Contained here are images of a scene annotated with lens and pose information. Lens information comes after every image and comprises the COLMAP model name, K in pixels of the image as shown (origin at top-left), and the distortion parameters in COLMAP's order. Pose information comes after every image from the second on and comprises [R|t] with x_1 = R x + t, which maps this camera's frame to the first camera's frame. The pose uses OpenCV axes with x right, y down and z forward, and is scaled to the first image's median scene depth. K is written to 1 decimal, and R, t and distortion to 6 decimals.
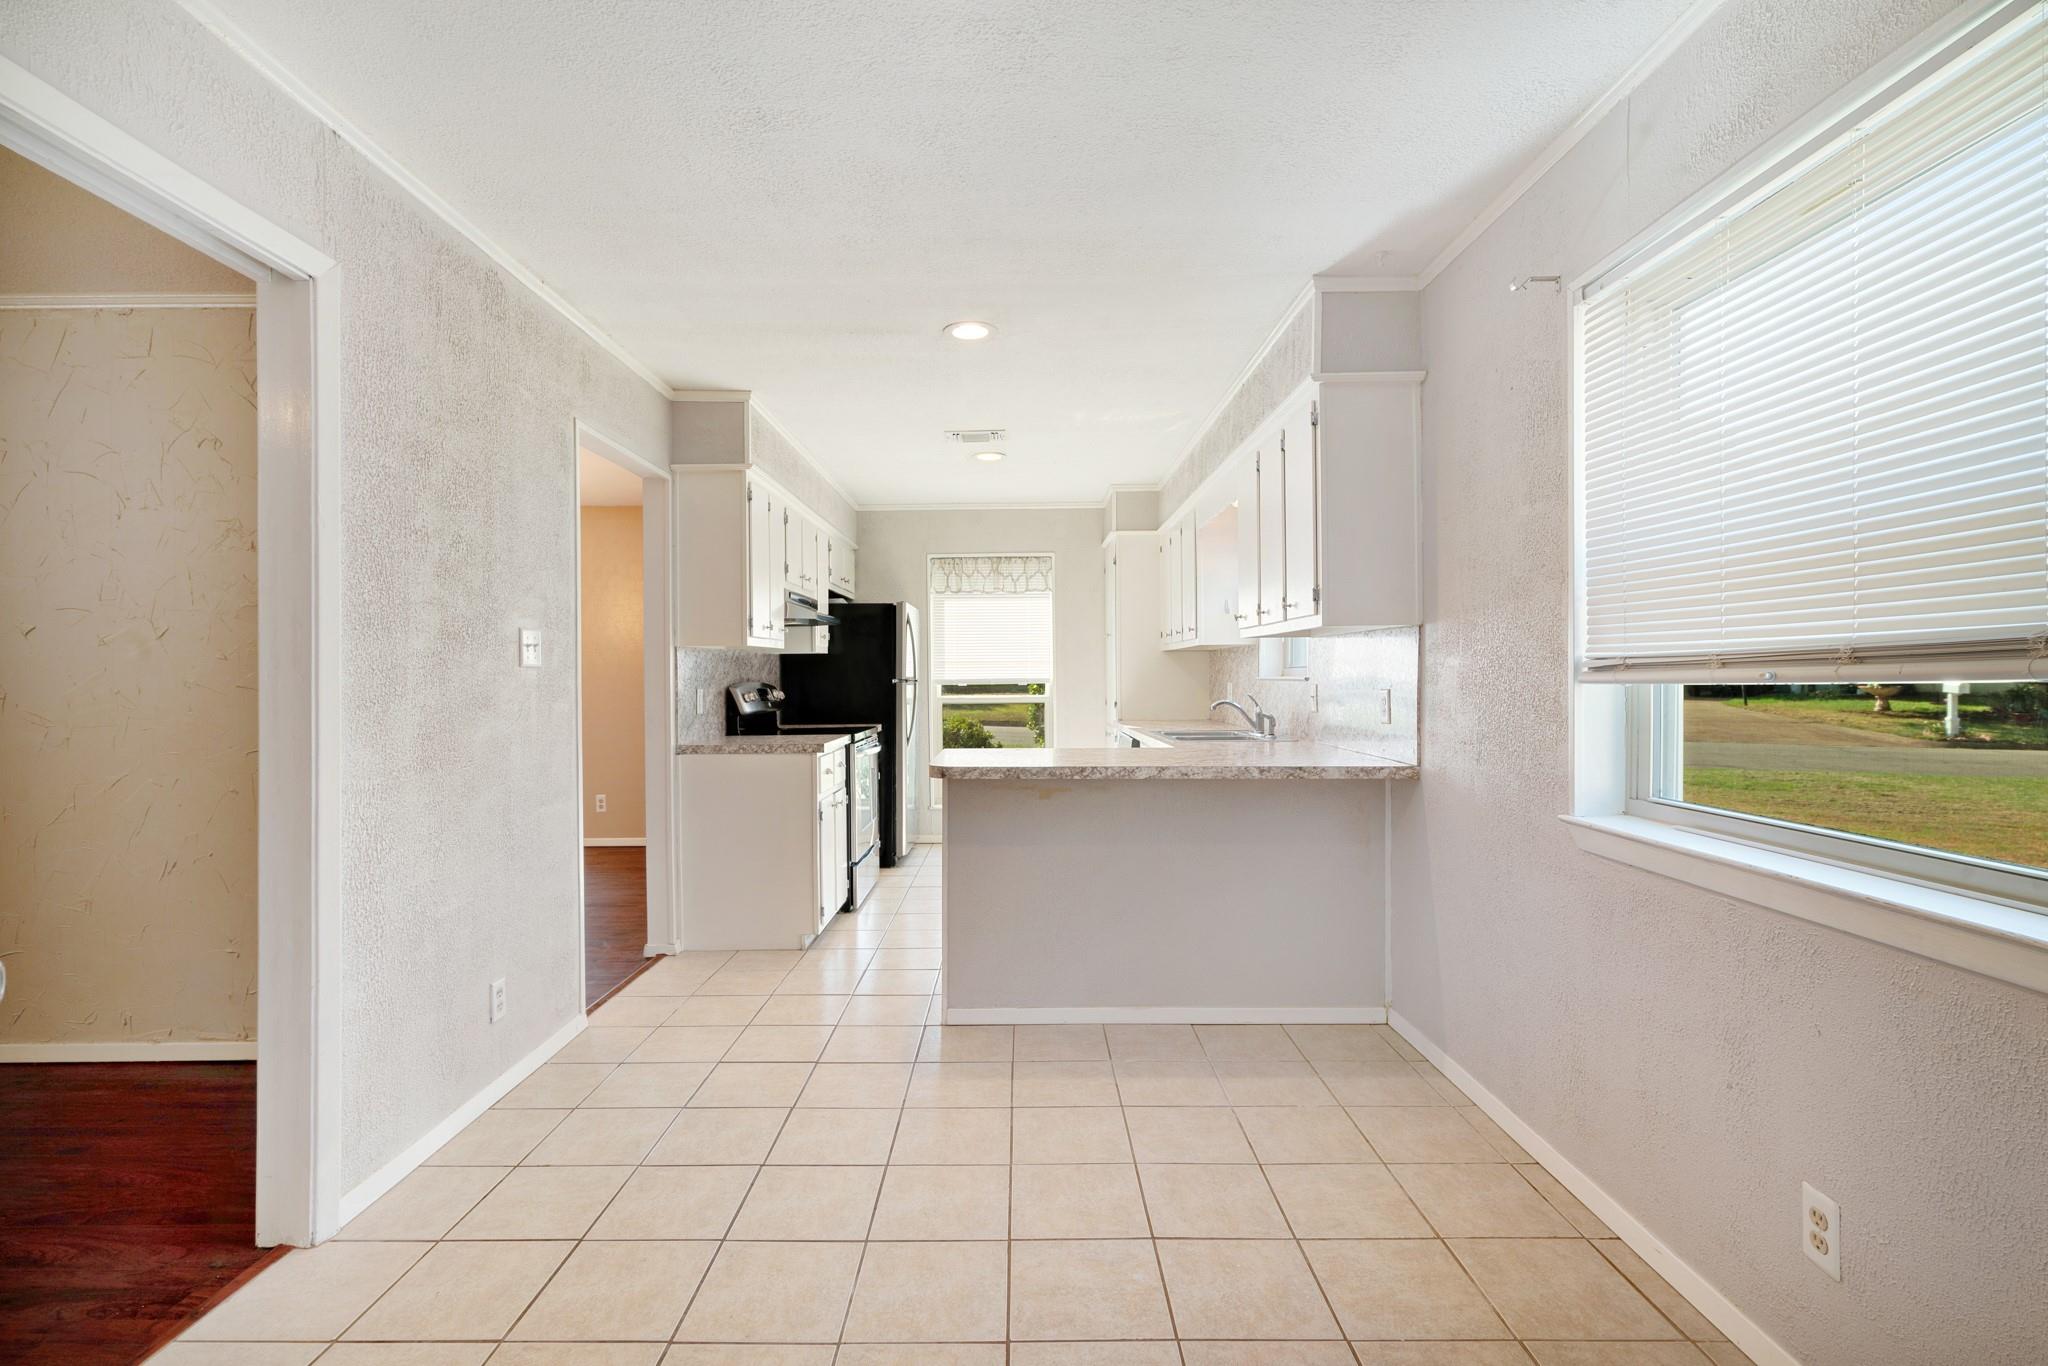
lens RADIAL K [[929.1, 0, 1029.7], [0, 929.1, 681.3], [0, 0, 1]] dist [-0.005640, 0.000199]
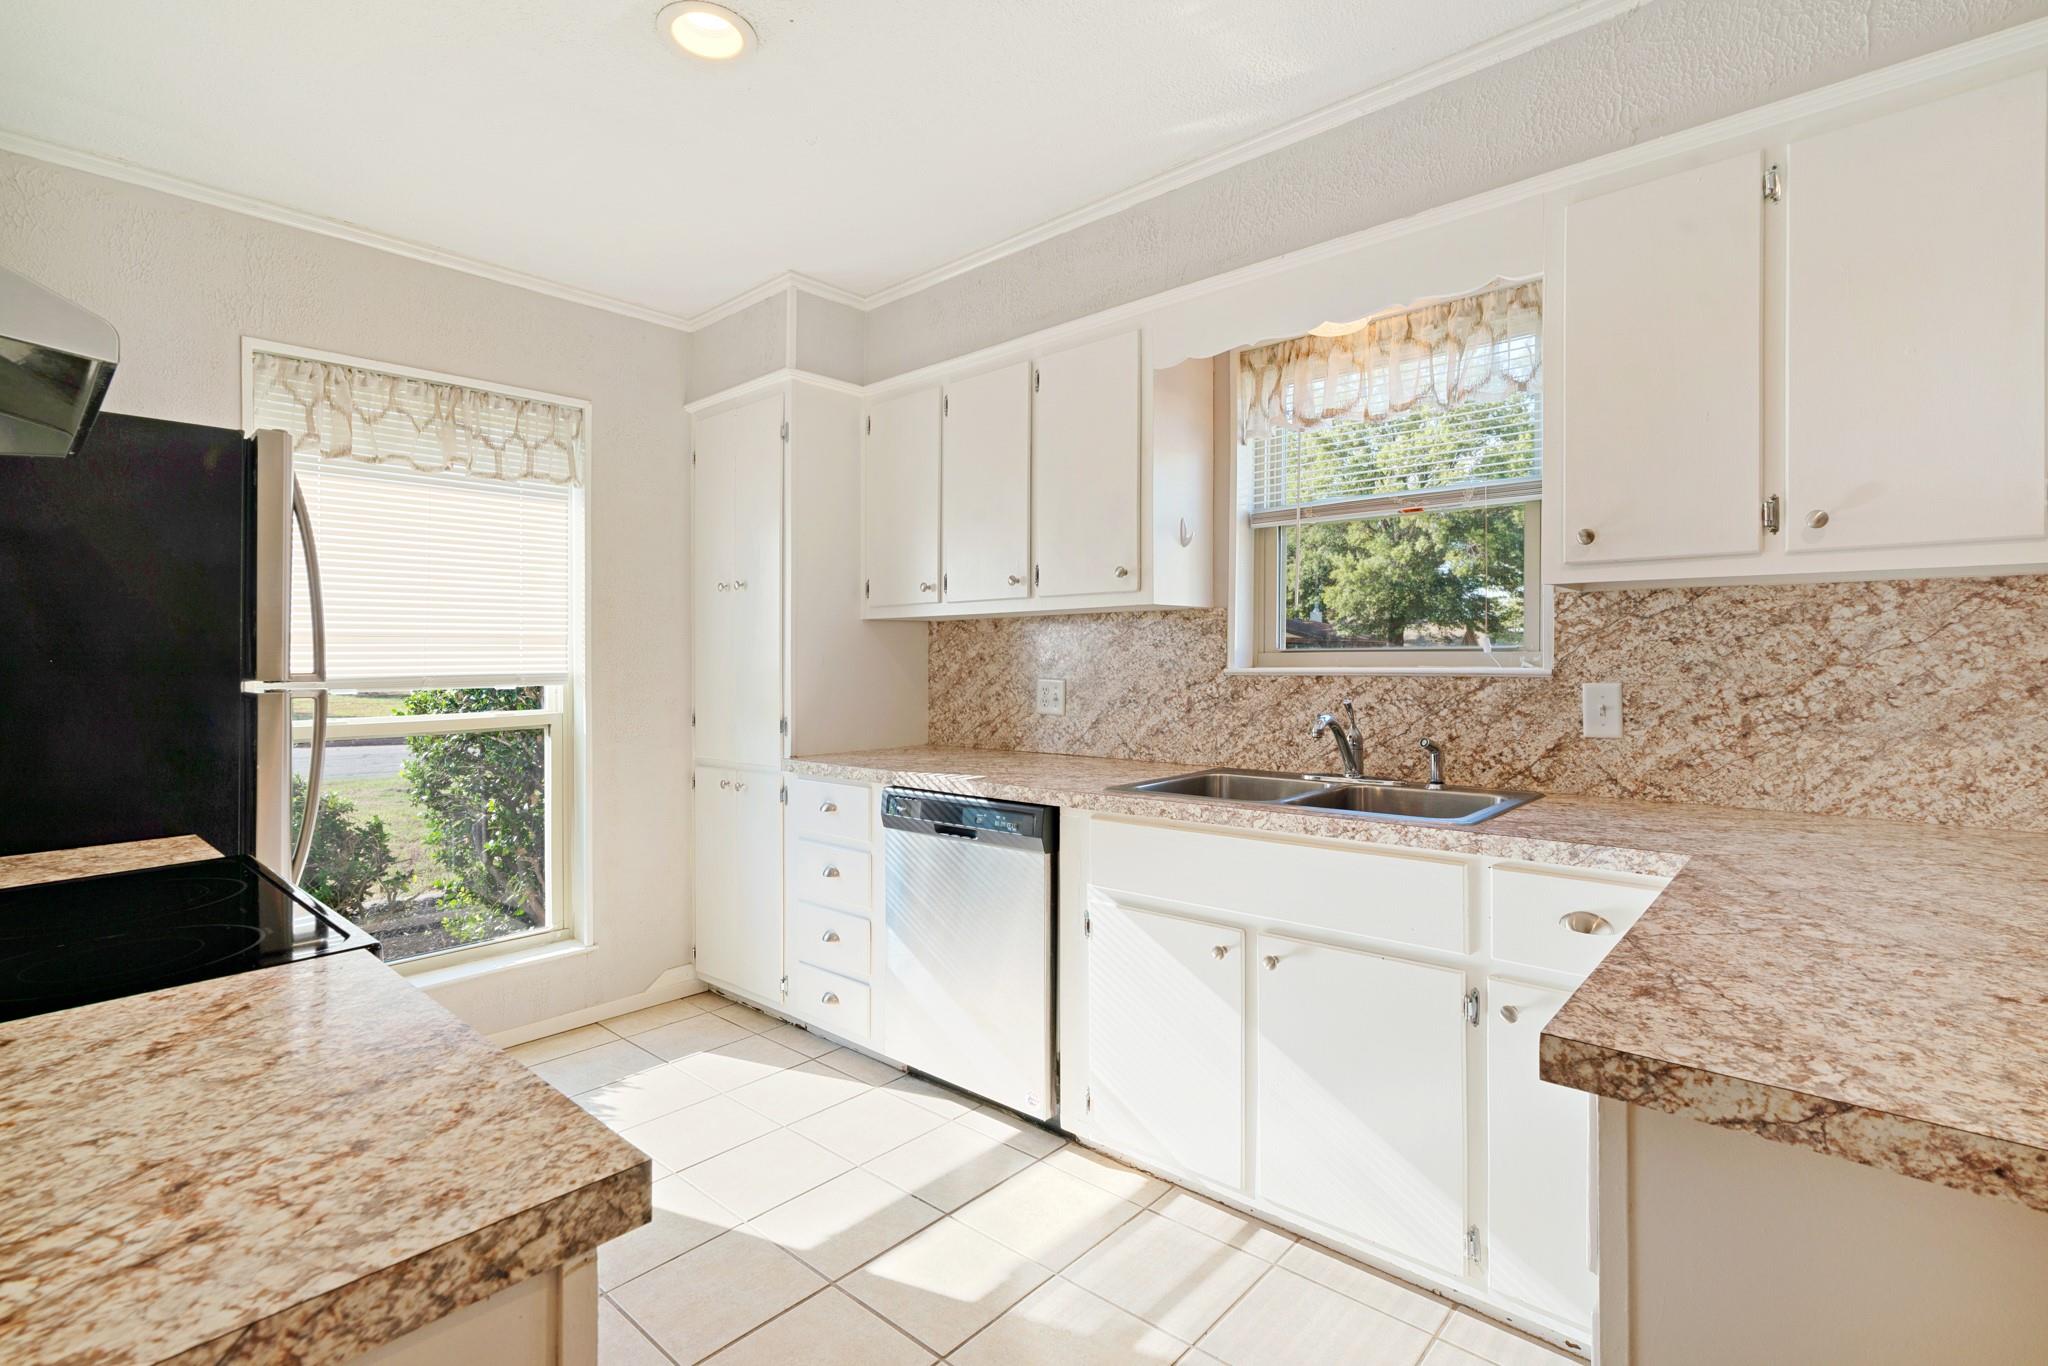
lens RADIAL K [[929.1, 0, 1012.4], [0, 929.1, 667.4], [0, 0, 1]] dist [-0.005640, 0.000199]
pose [[0.678915, -0.004004, 0.734206, -0.170790], [0.008334, 0.999963, -0.002252, -0.003589], [-0.734170, 0.007648, 0.678923, 0.531141]]
